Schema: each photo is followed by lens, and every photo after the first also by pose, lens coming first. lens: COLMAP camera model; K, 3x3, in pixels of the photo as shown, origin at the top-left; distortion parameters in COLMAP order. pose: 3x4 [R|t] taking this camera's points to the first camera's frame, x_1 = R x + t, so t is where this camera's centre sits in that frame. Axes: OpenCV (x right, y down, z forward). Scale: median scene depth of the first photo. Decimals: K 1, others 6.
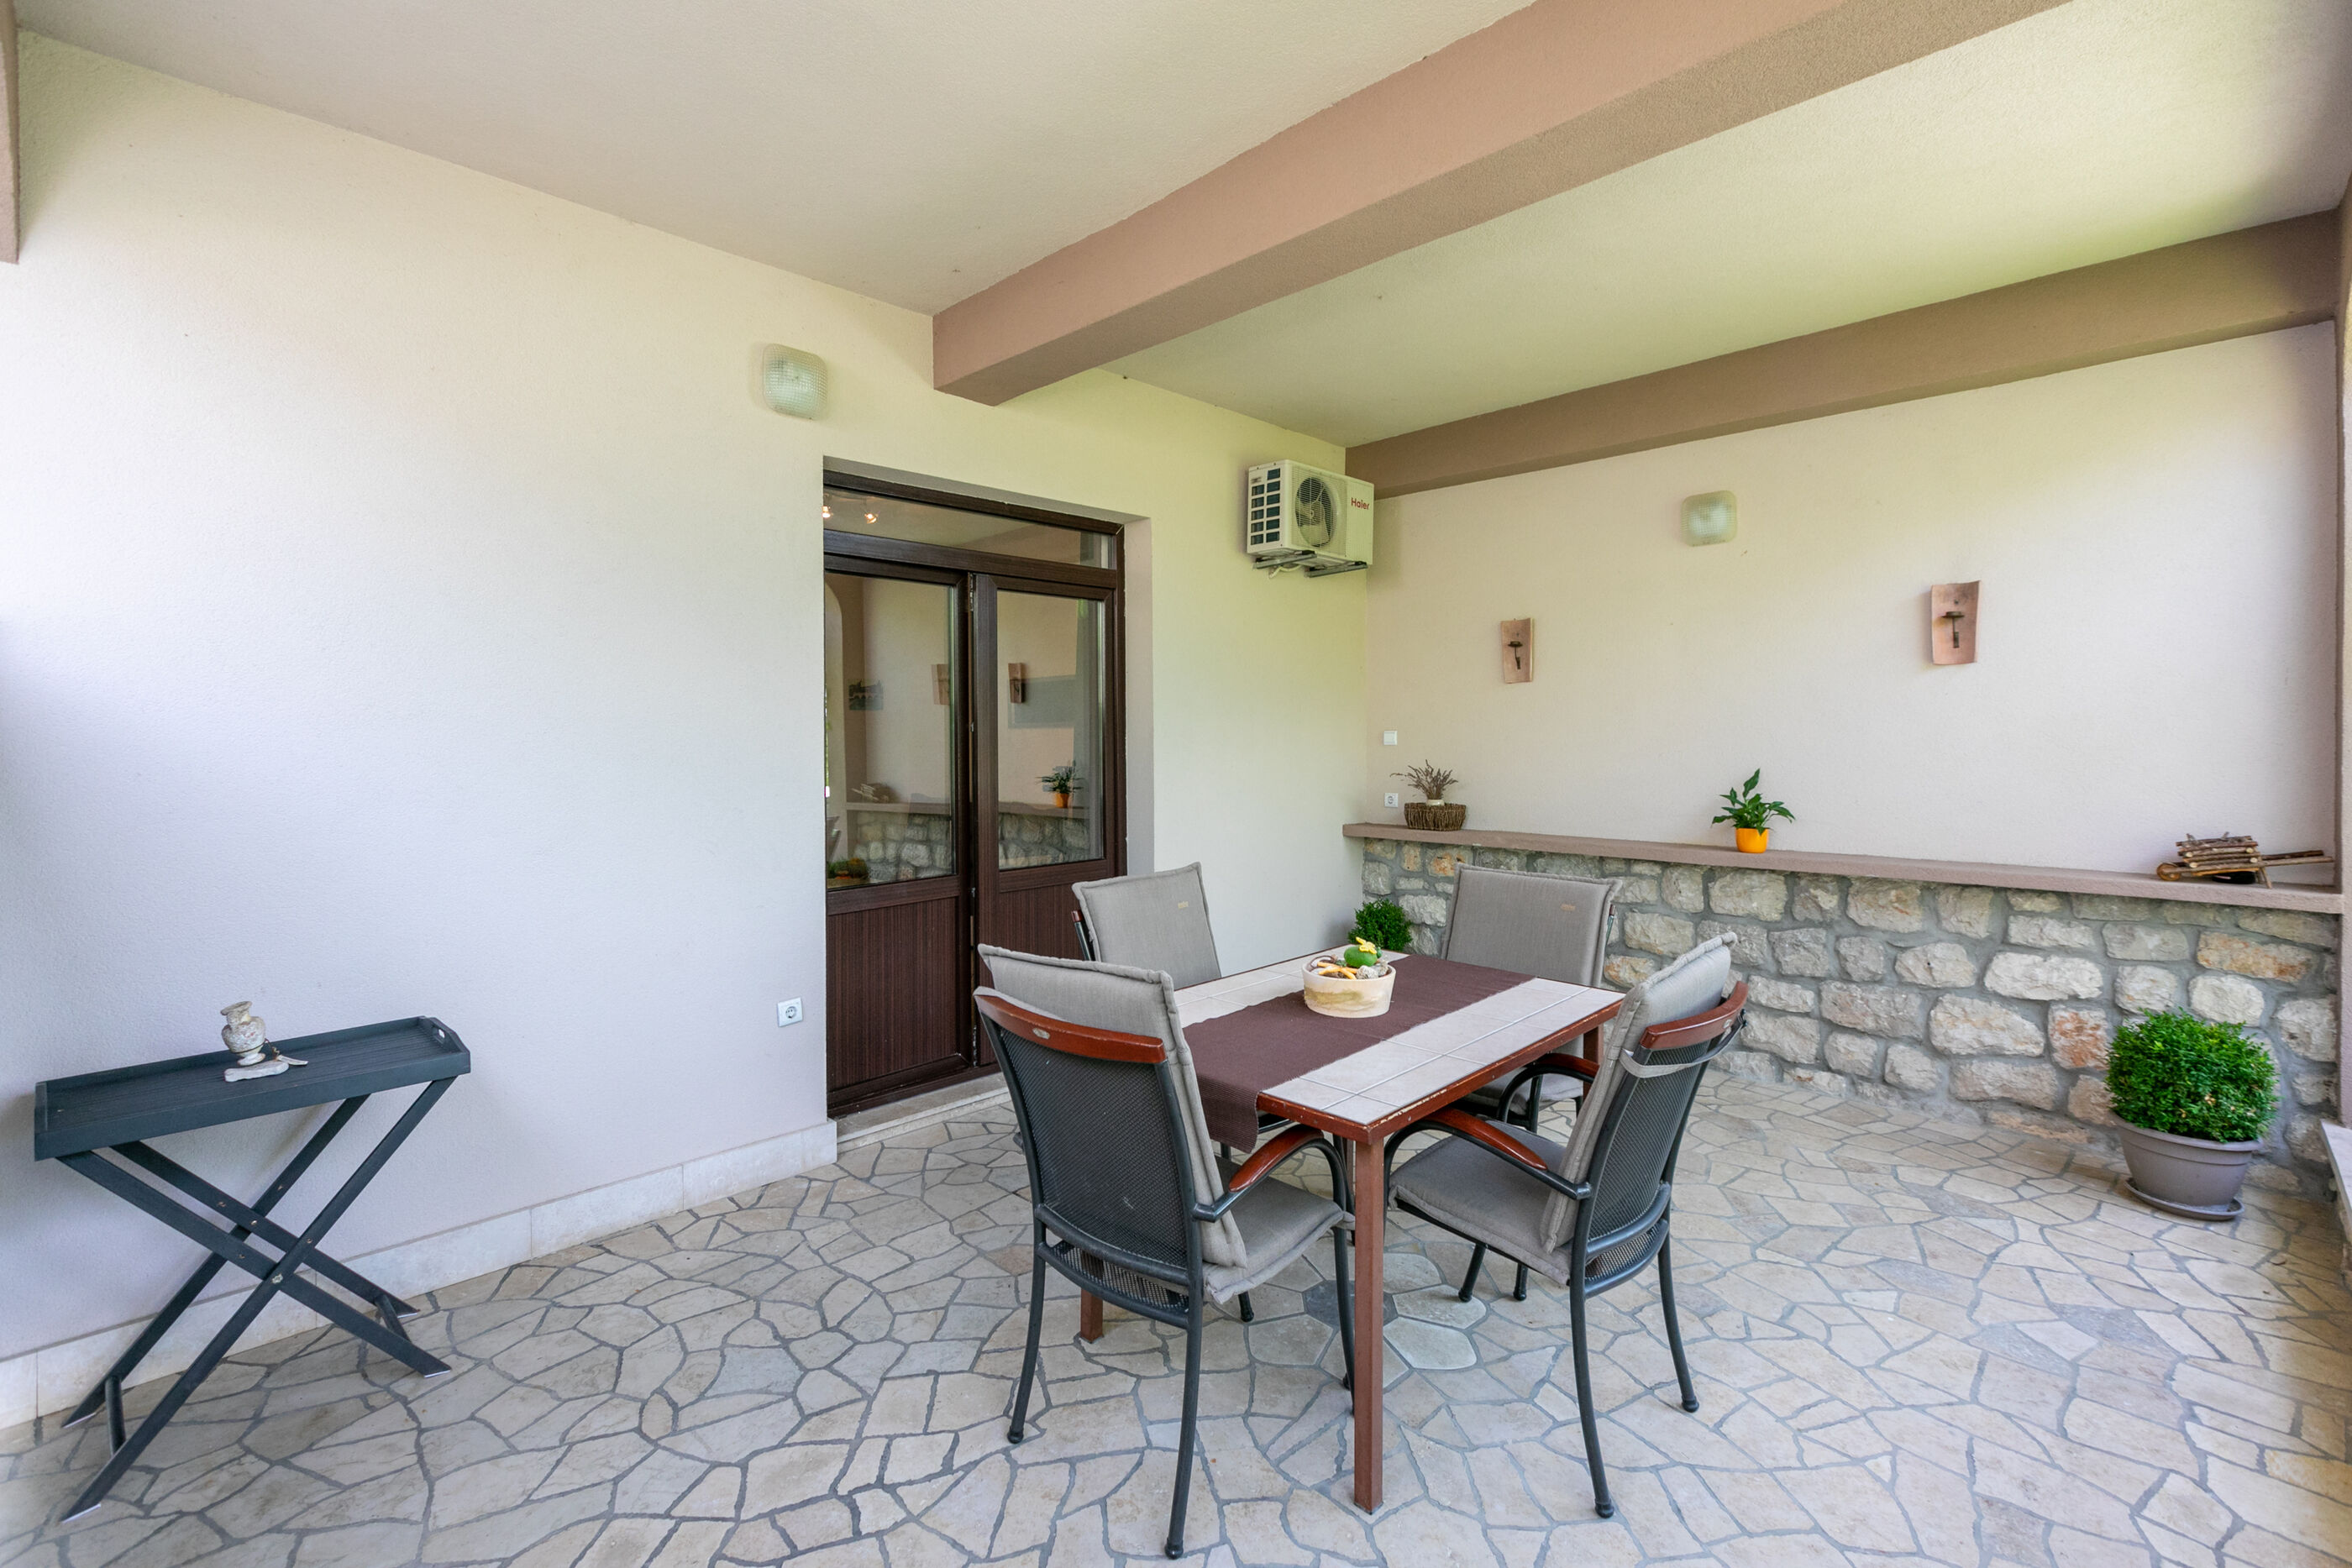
lens RADIAL K [[1055.1, 0, 1168.8], [0, 1055.1, 739.4], [0, 0, 1]] dist [-0.002919, -0.000465]
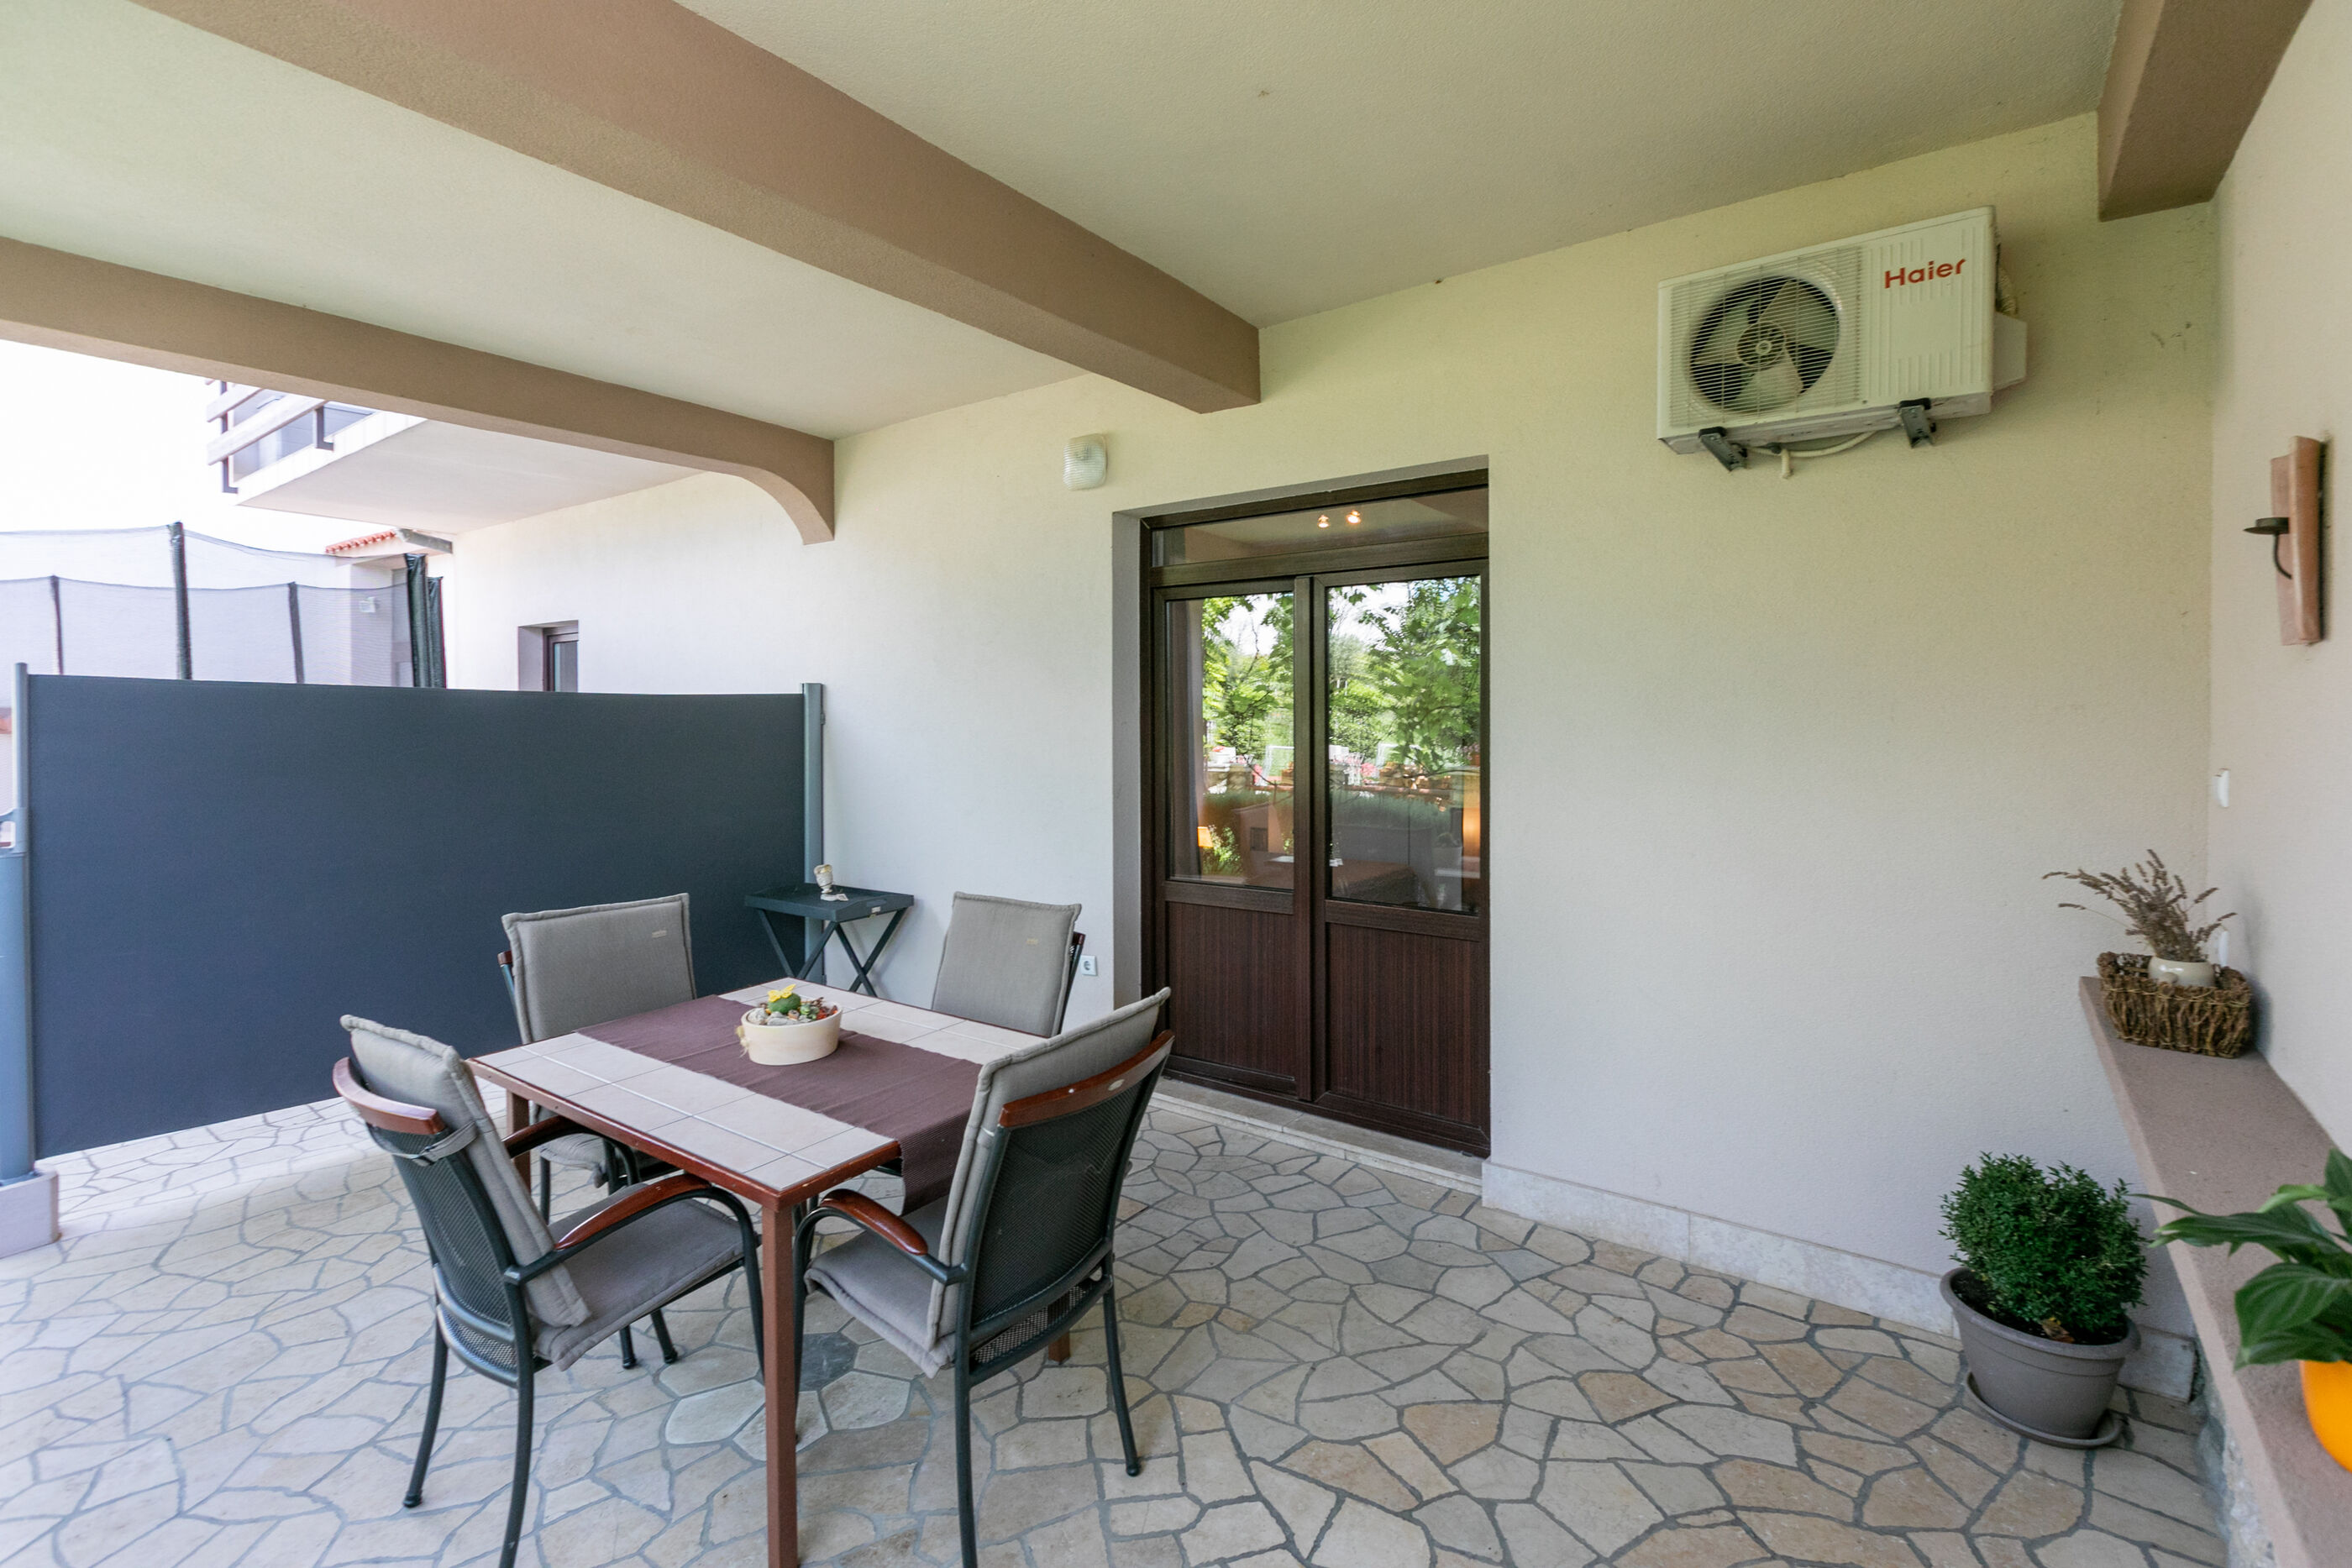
lens RADIAL K [[1054.5, 0, 1157.5], [0, 1054.5, 709.5], [0, 0, 1]] dist [-0.003236, -0.000356]
pose [[0.130234, 0.006527, -0.991462, 1.112159], [0.000399, 0.999978, 0.006636, -0.067201], [0.991483, -0.001260, 0.130229, 1.136373]]
